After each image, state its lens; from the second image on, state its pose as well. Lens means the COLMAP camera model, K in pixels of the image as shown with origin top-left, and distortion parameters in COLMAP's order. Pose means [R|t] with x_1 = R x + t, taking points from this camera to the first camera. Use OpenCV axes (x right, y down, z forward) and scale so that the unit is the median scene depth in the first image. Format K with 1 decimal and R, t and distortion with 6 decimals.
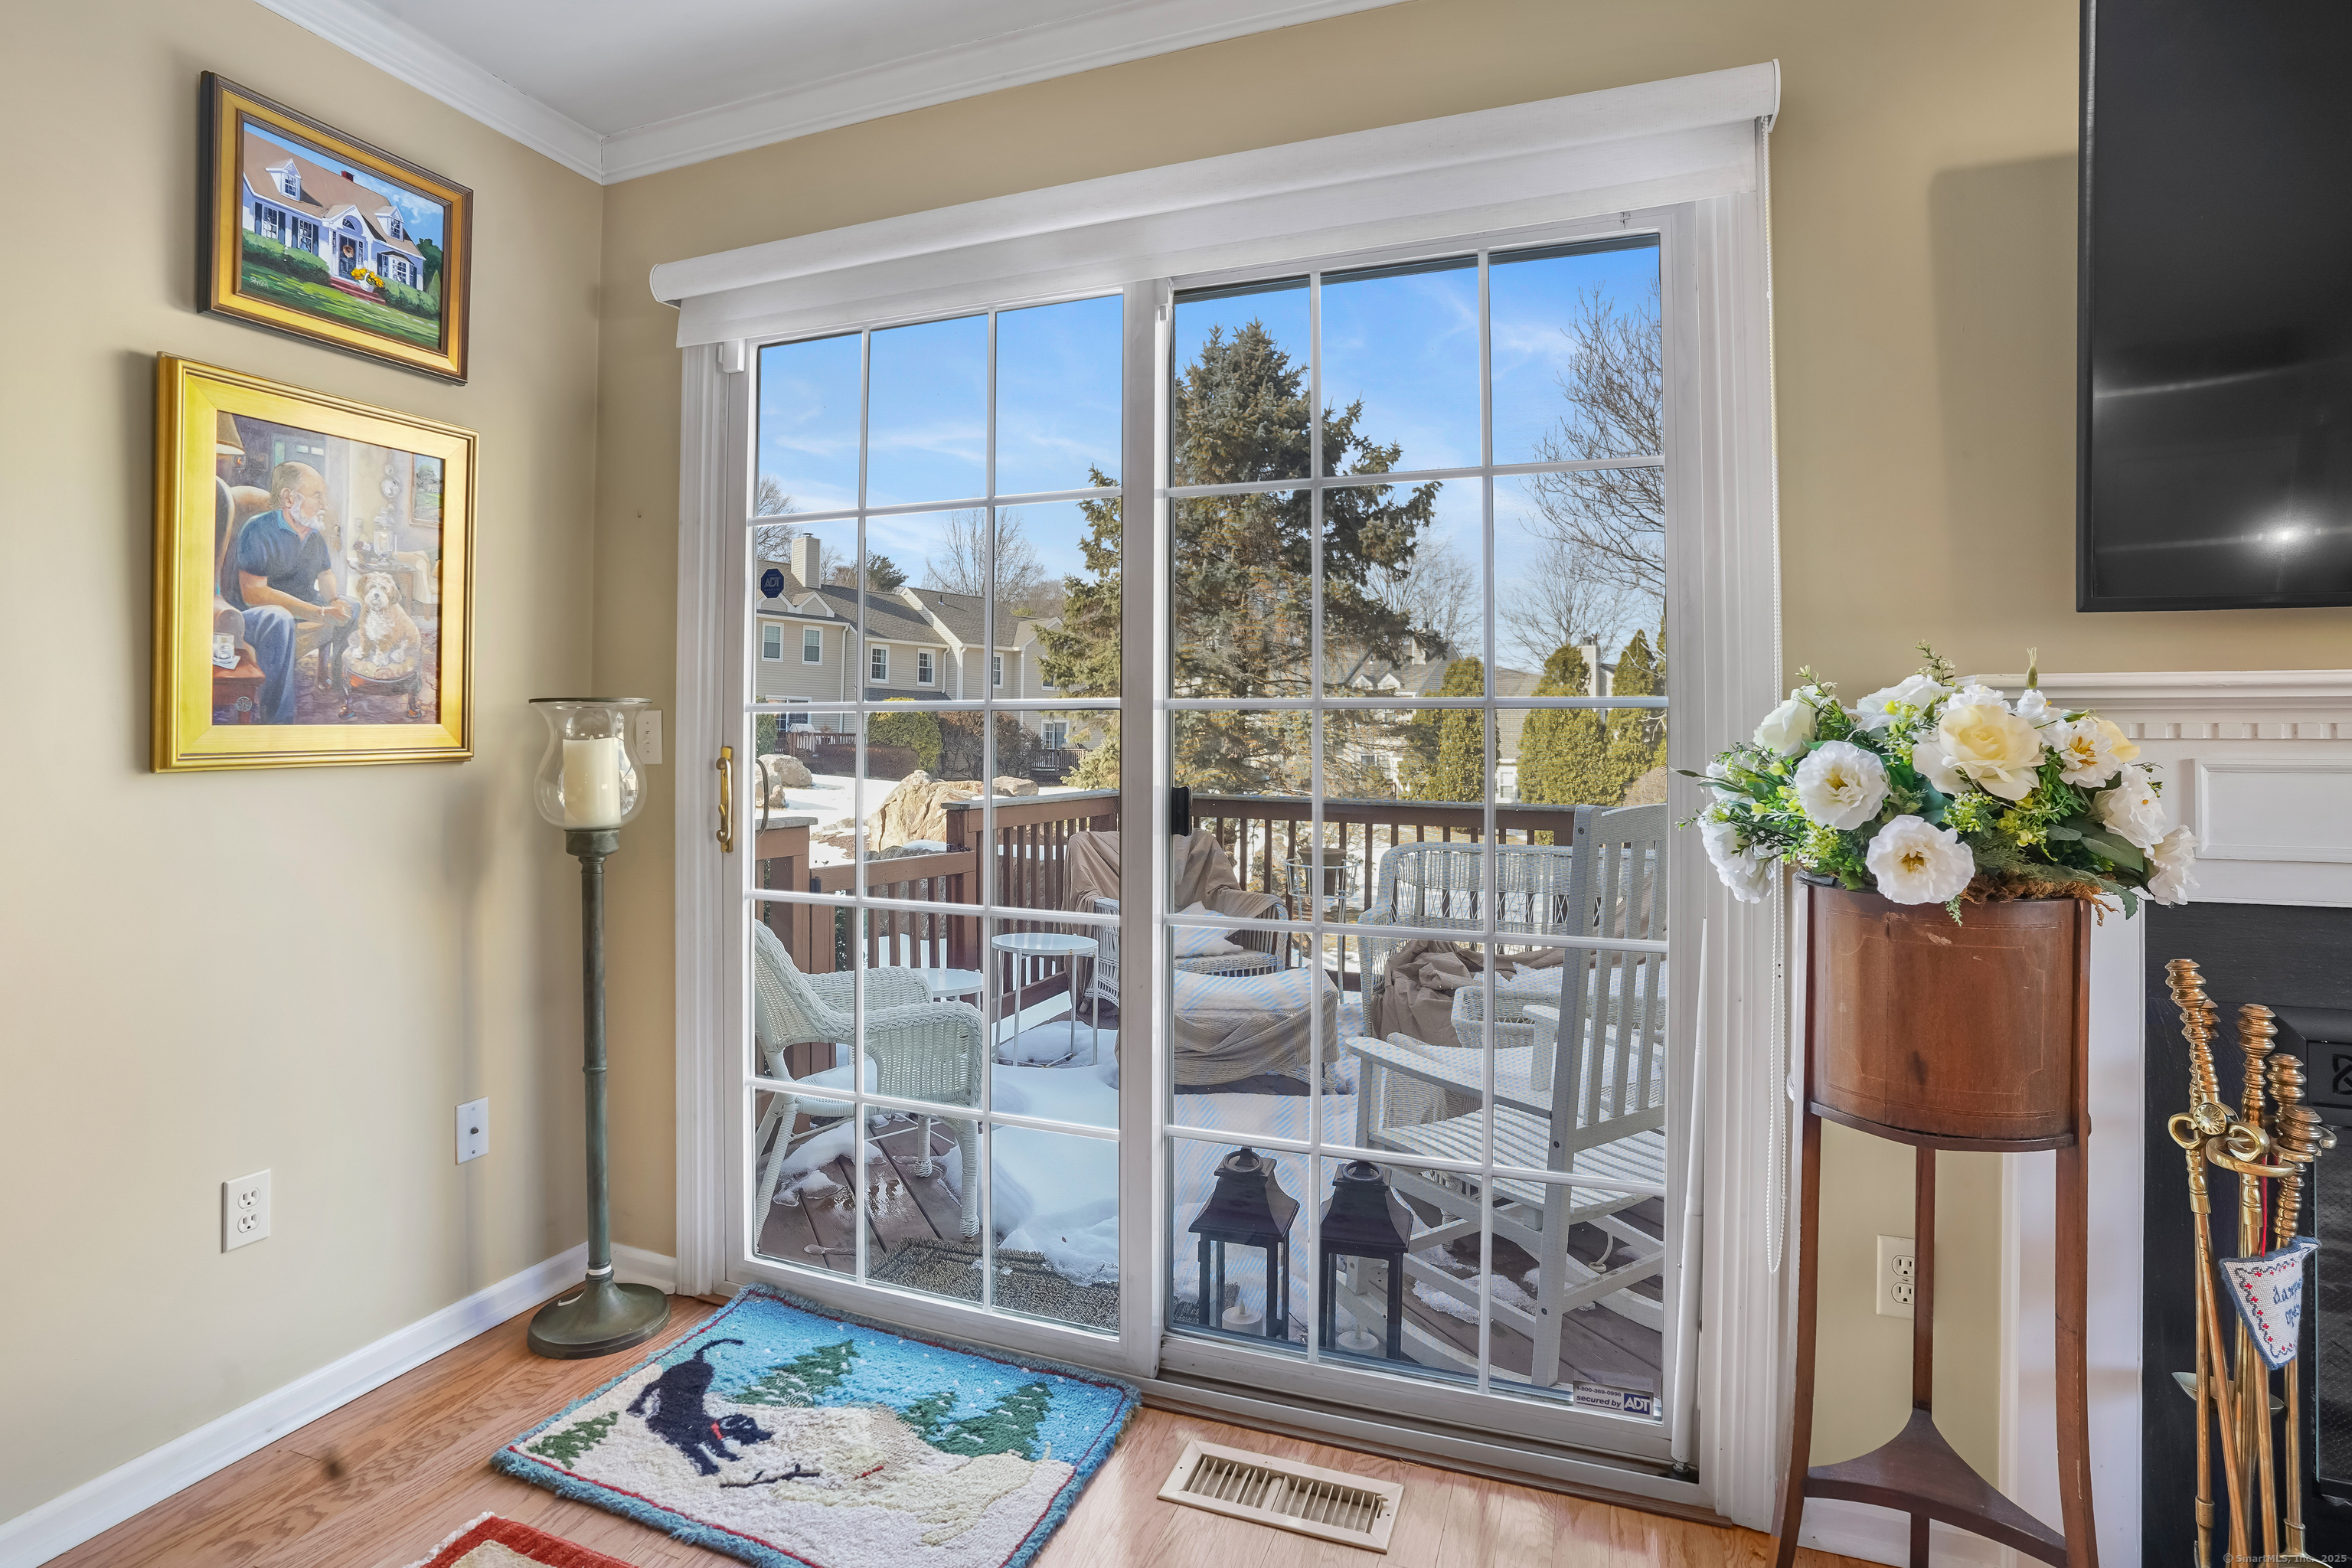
lens RADIAL K [[1162.8, 0, 1133.7], [0, 1162.8, 716.9], [0, 0, 1]] dist [-0.053125, 0.018234]
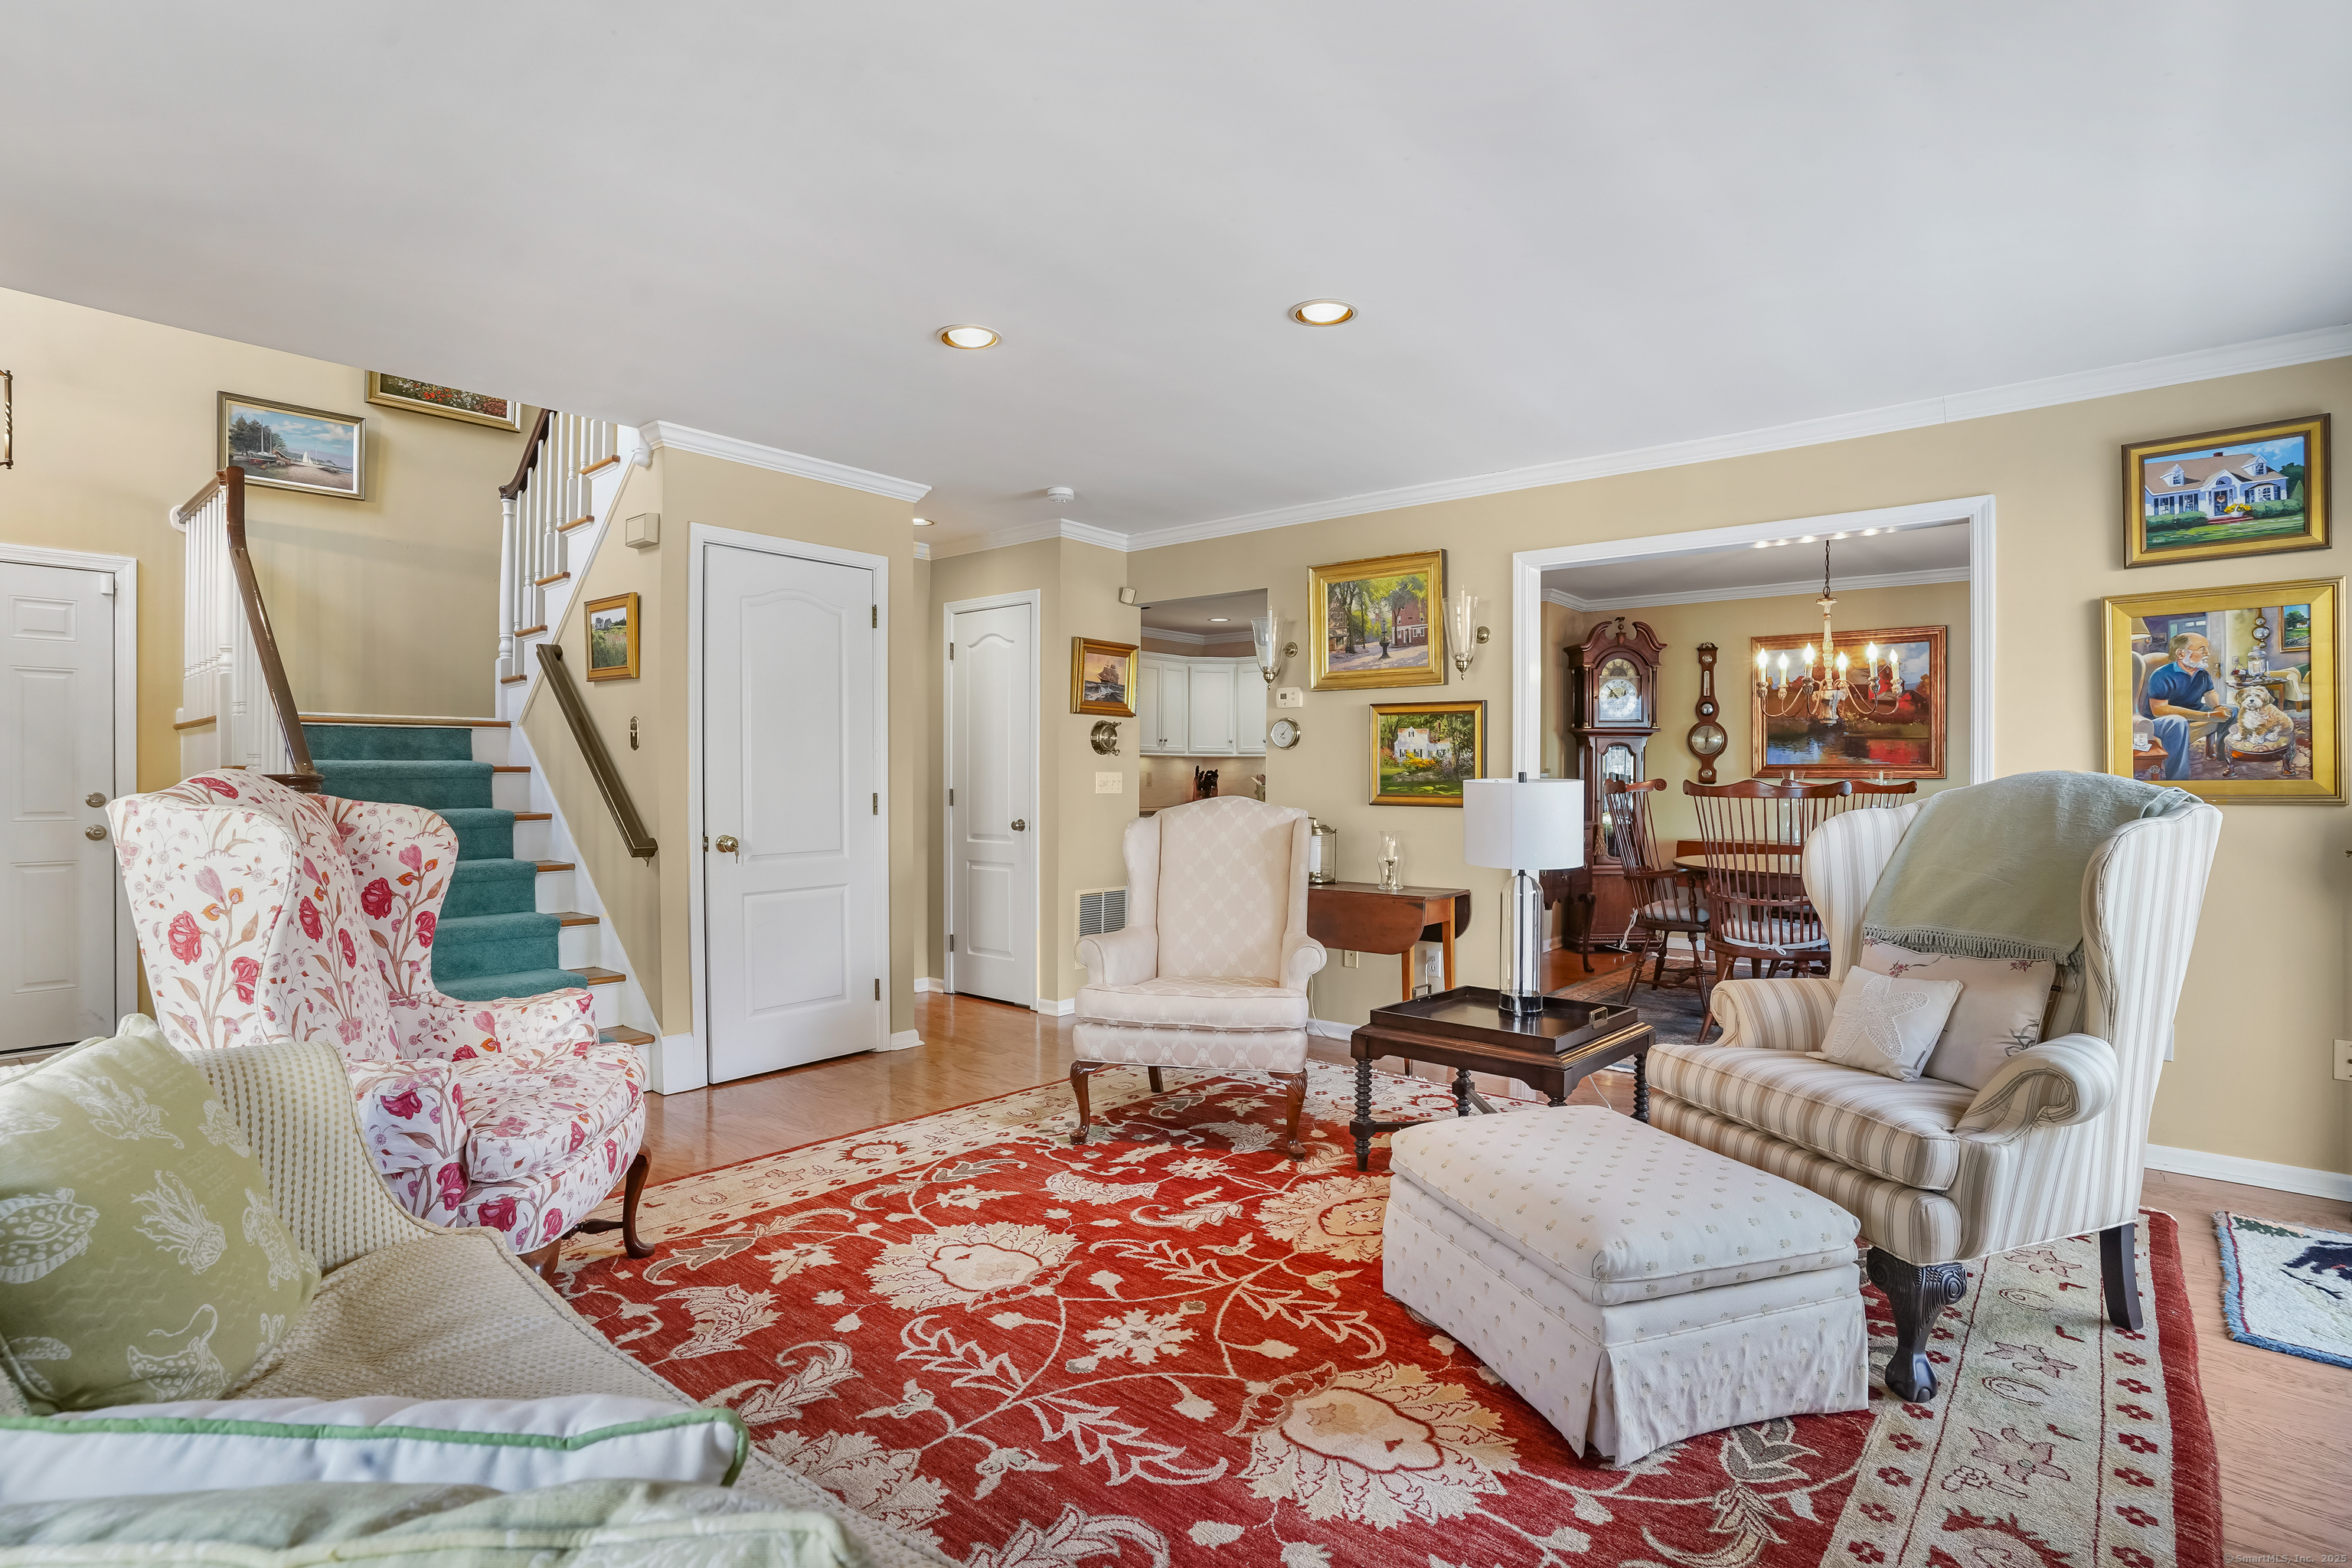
lens RADIAL K [[1162.8, 0, 1180.2], [0, 1162.8, 776.4], [0, 0, 1]] dist [-0.053125, 0.018234]
pose [[-0.306285, -0.006999, -0.951914, 1.359836], [0.007803, 0.999921, -0.009863, 0.005372], [0.951908, -0.010449, -0.306206, 0.033979]]
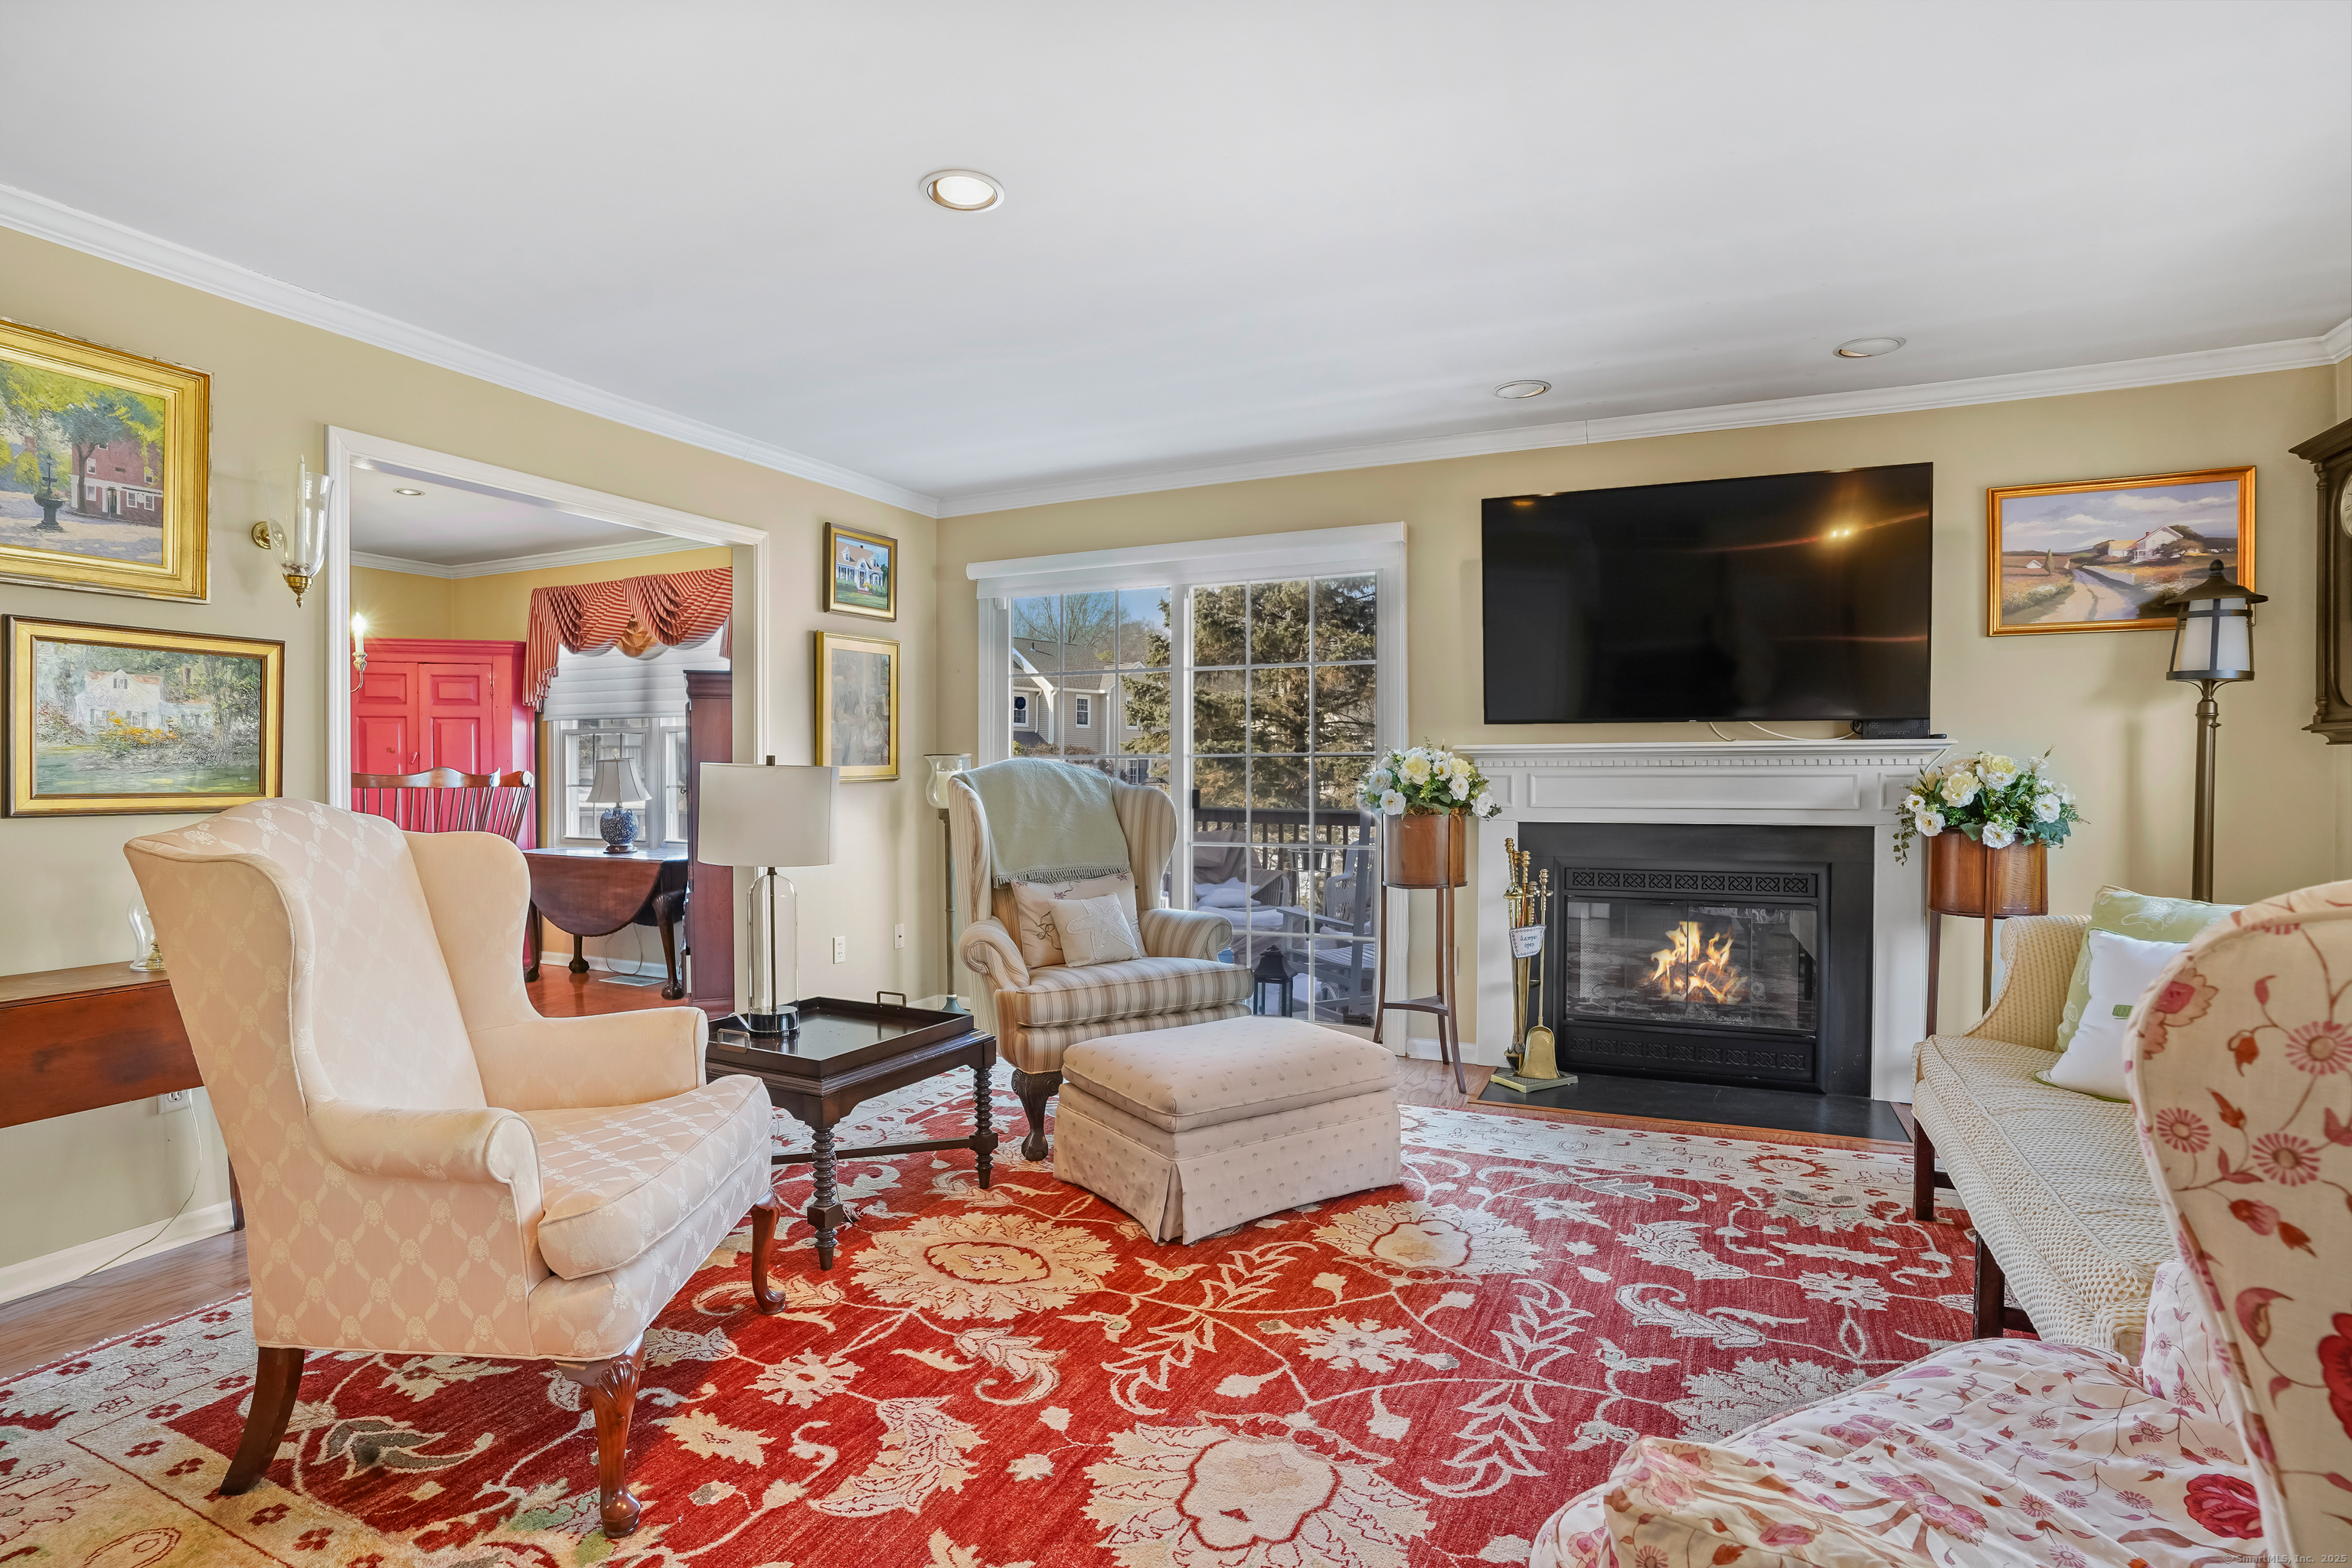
lens RADIAL K [[1162.8, 0, 1137.5], [0, 1162.8, 781.9], [0, 0, 1]] dist [-0.053125, 0.018234]
pose [[0.997721, -0.003905, -0.067362, 0.087413], [0.005603, 0.999671, 0.025038, -0.016940], [0.067242, -0.025358, 0.997414, -1.528620]]
